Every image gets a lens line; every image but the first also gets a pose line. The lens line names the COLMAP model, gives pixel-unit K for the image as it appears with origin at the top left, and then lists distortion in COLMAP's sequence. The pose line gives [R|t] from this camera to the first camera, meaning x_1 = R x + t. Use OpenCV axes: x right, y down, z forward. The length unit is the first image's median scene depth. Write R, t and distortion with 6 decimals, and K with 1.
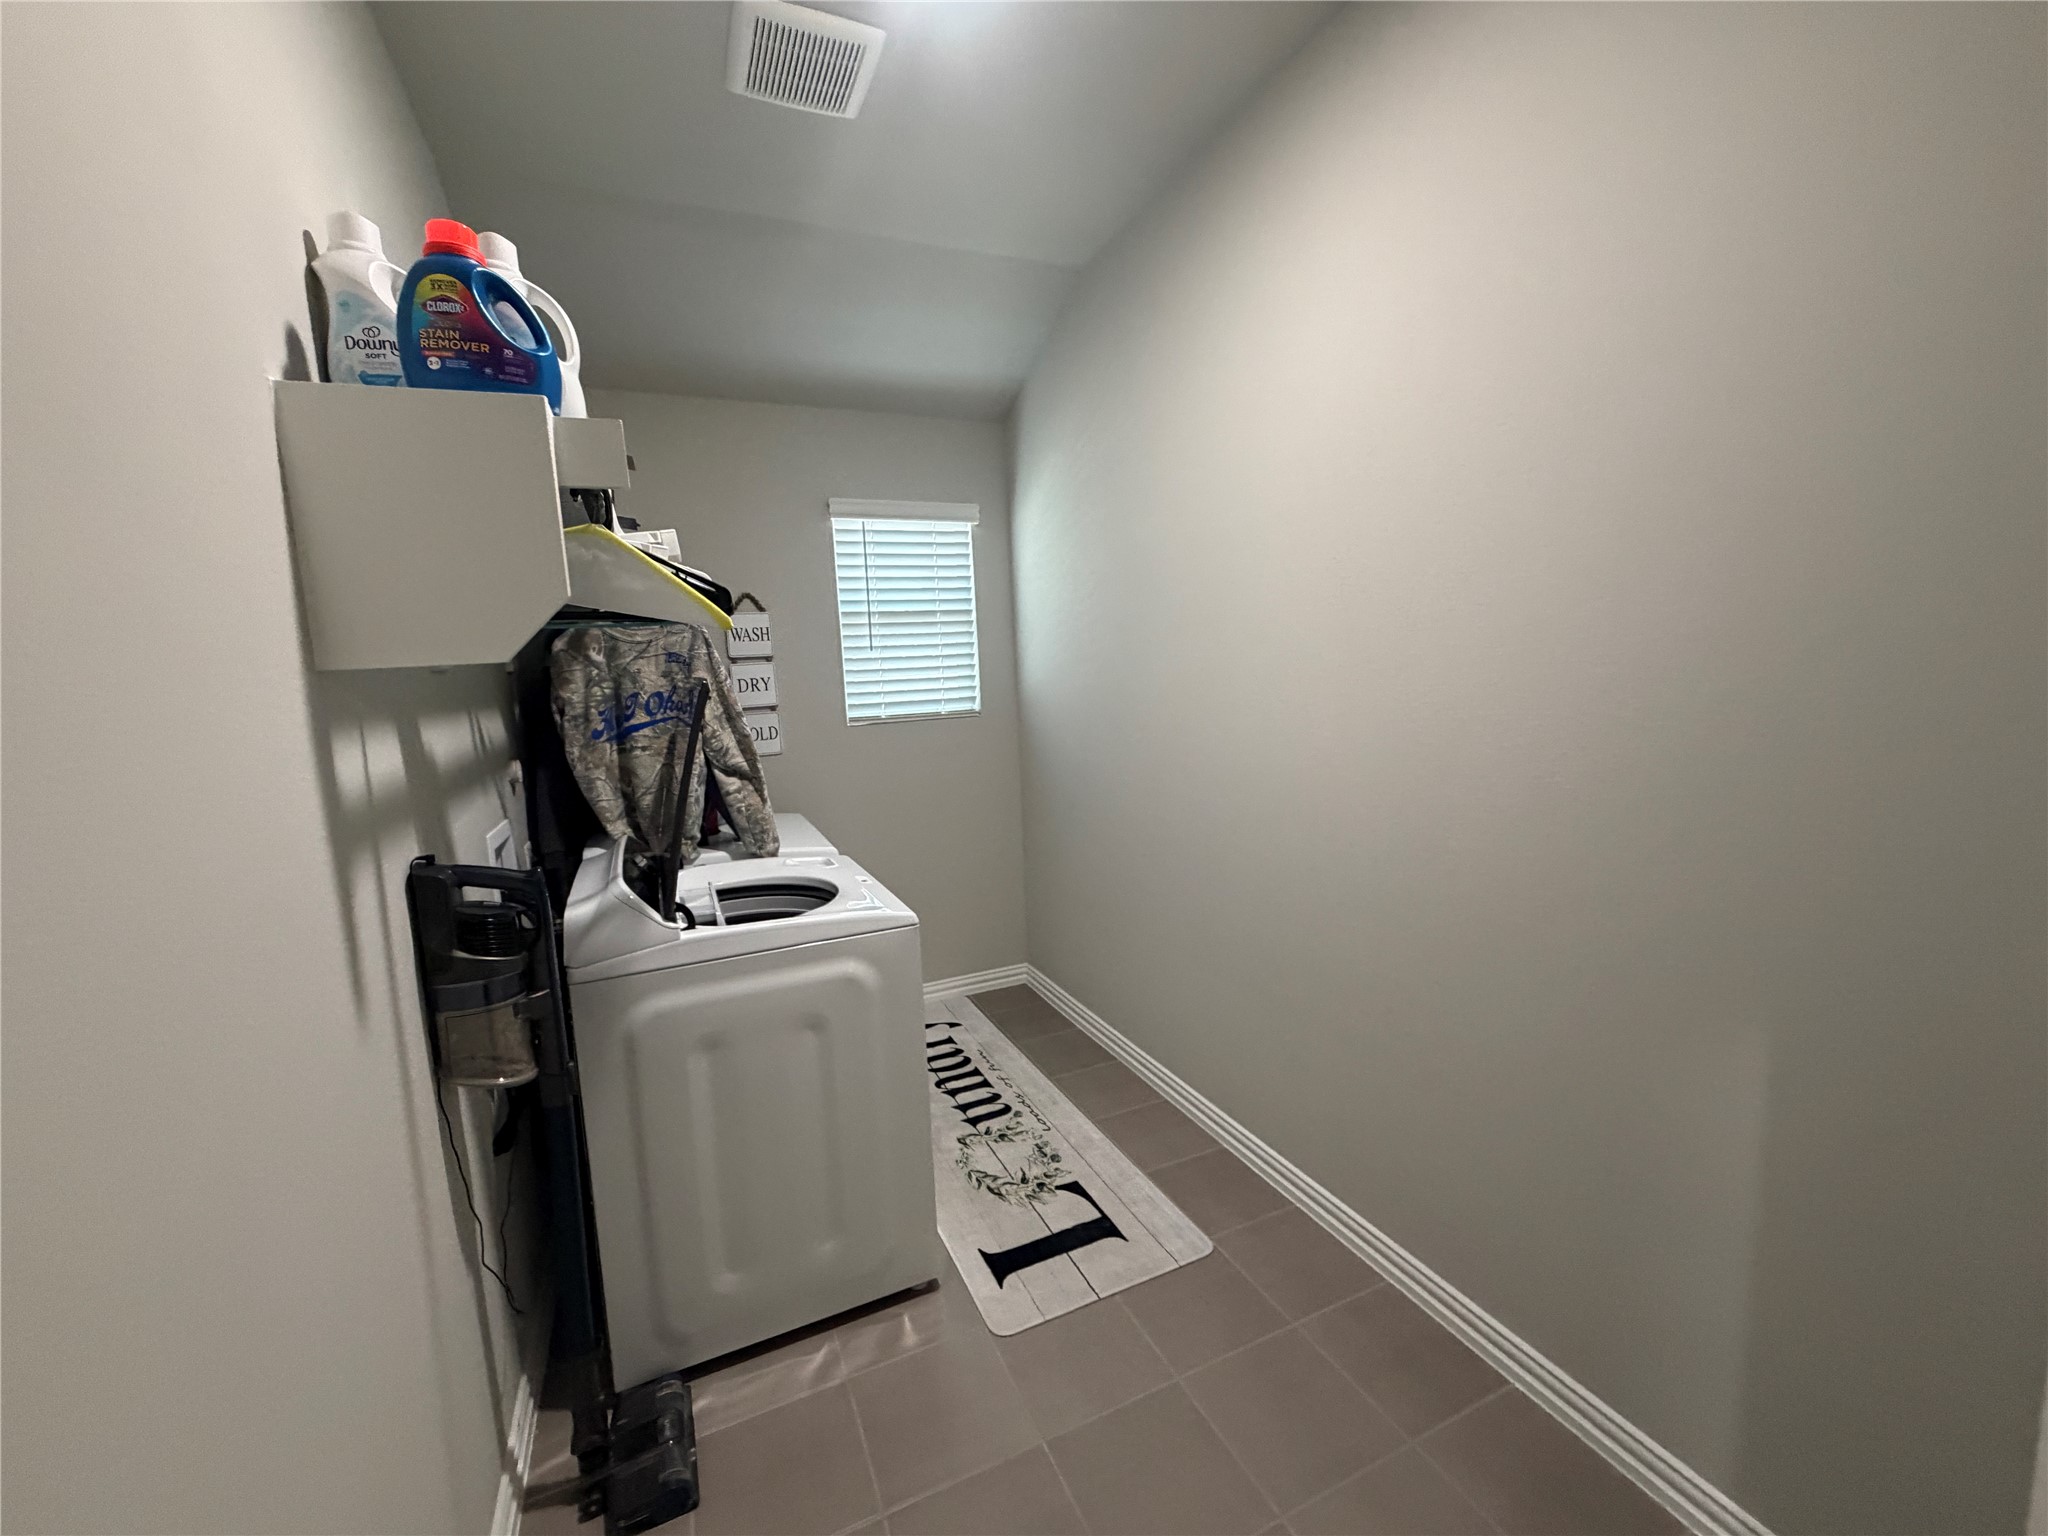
lens RADIAL K [[814.8, 0, 1027.7], [0, 814.8, 771.3], [0, 0, 1]] dist [-0.000512, -0.000350]
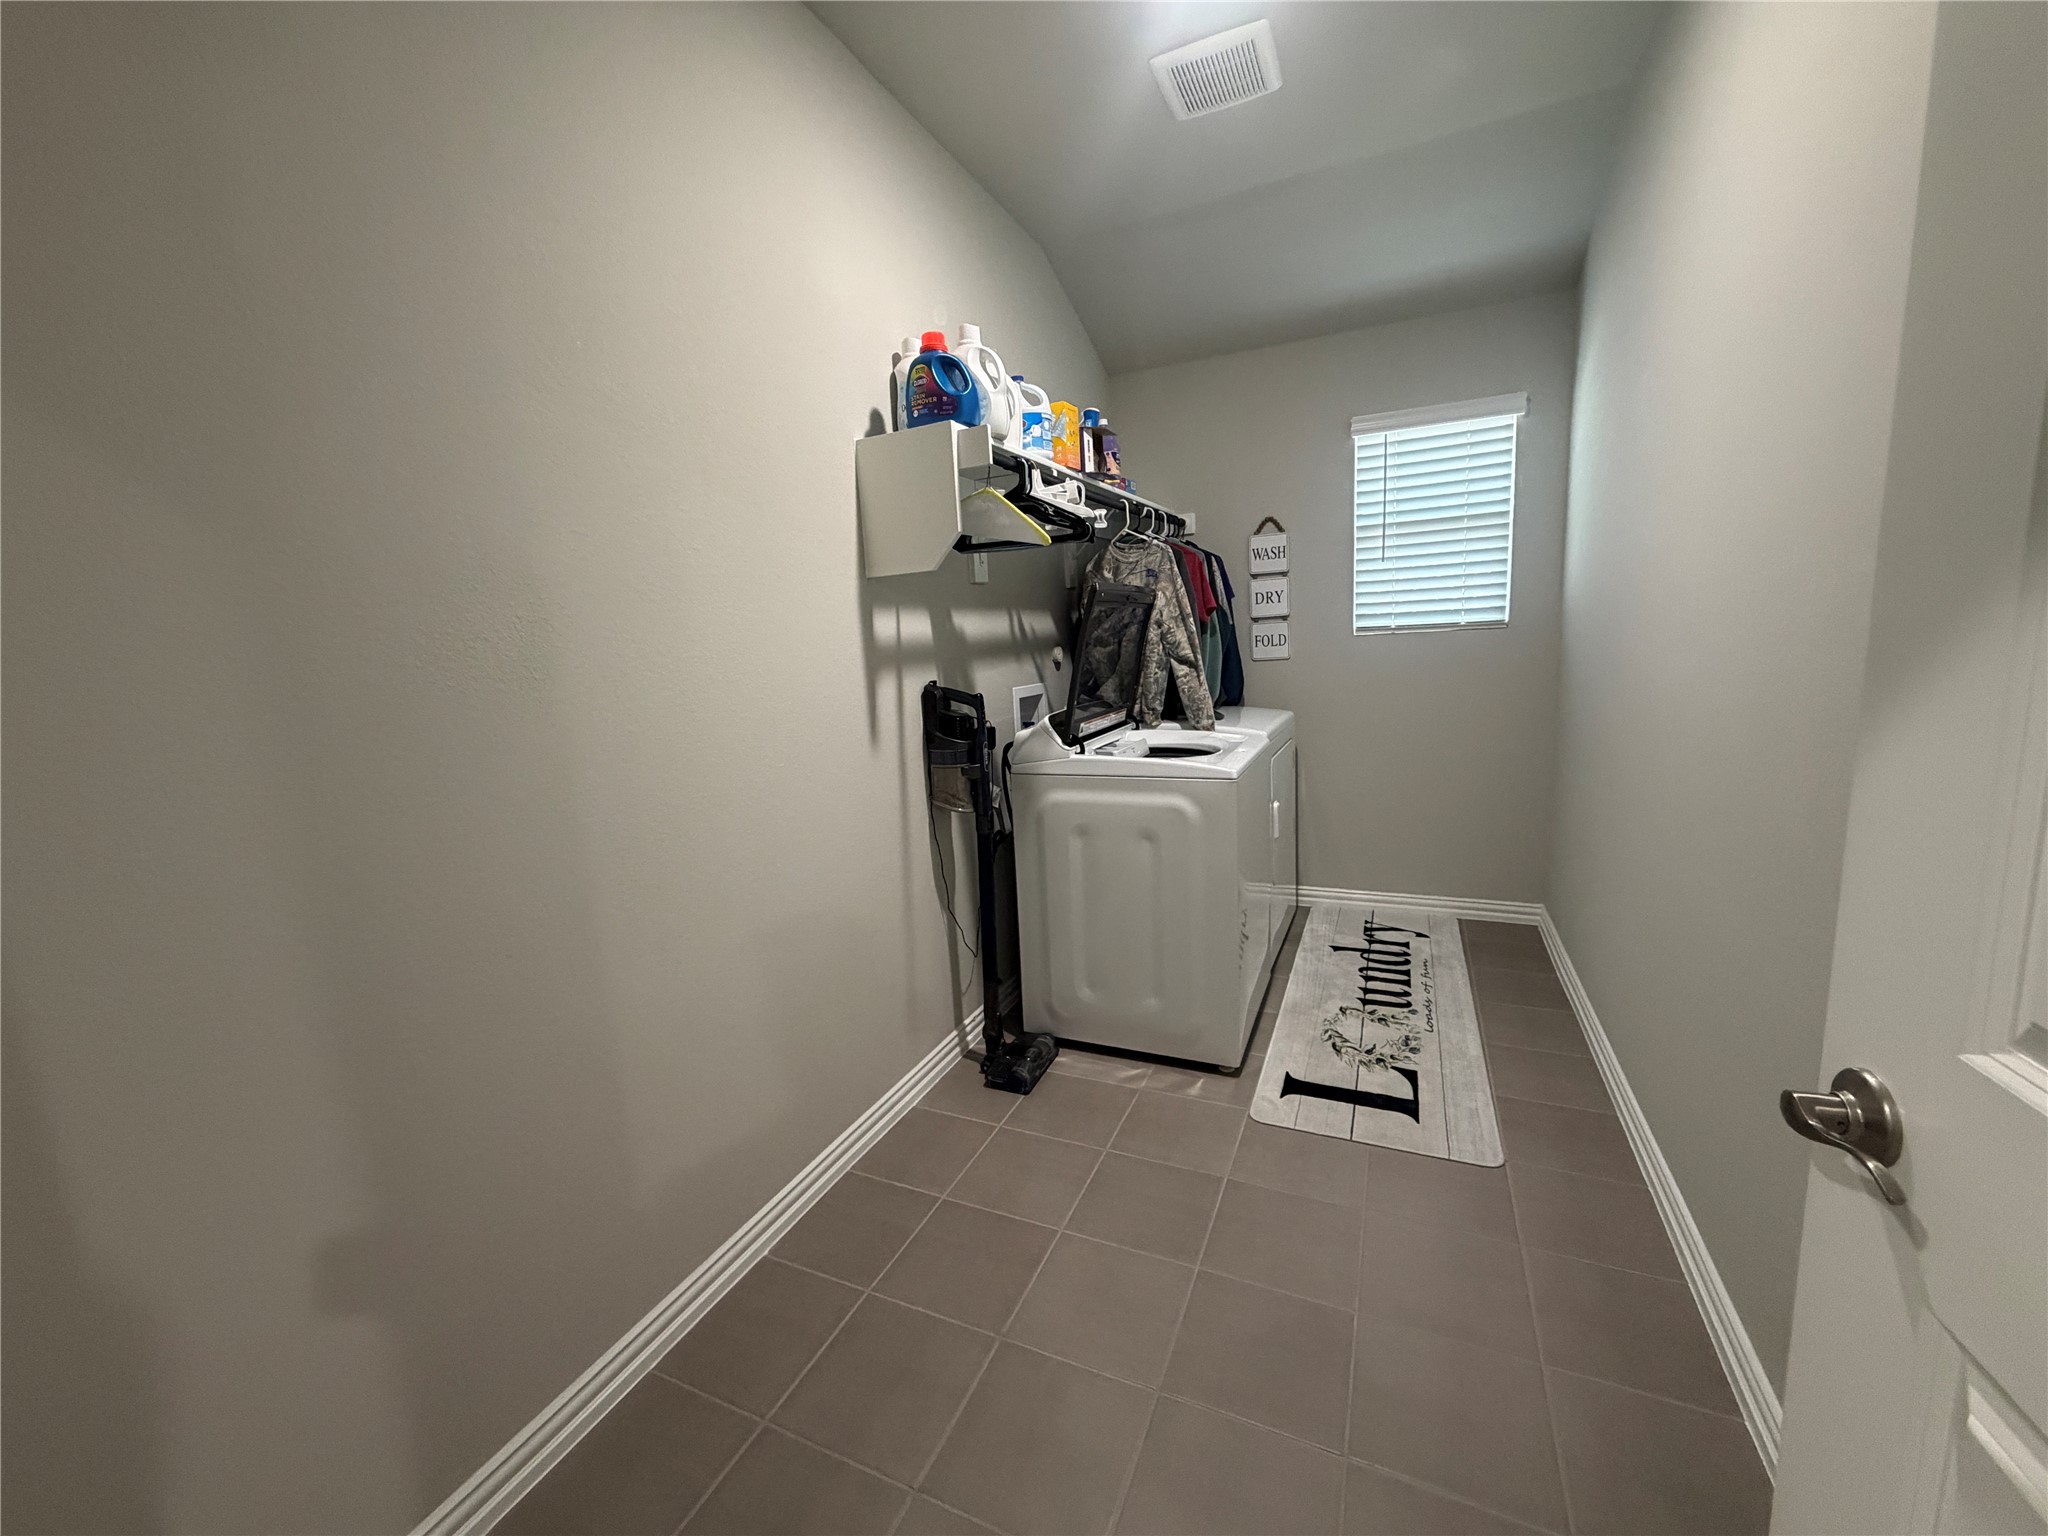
lens RADIAL K [[814.8, 0, 1027.7], [0, 814.8, 771.3], [0, 0, 1]] dist [-0.000512, -0.000350]
pose [[0.661774, 0.131552, -0.738071, 0.423670], [-0.071880, 0.991083, 0.112199, 0.044083], [0.746249, -0.021198, 0.665329, -0.043760]]
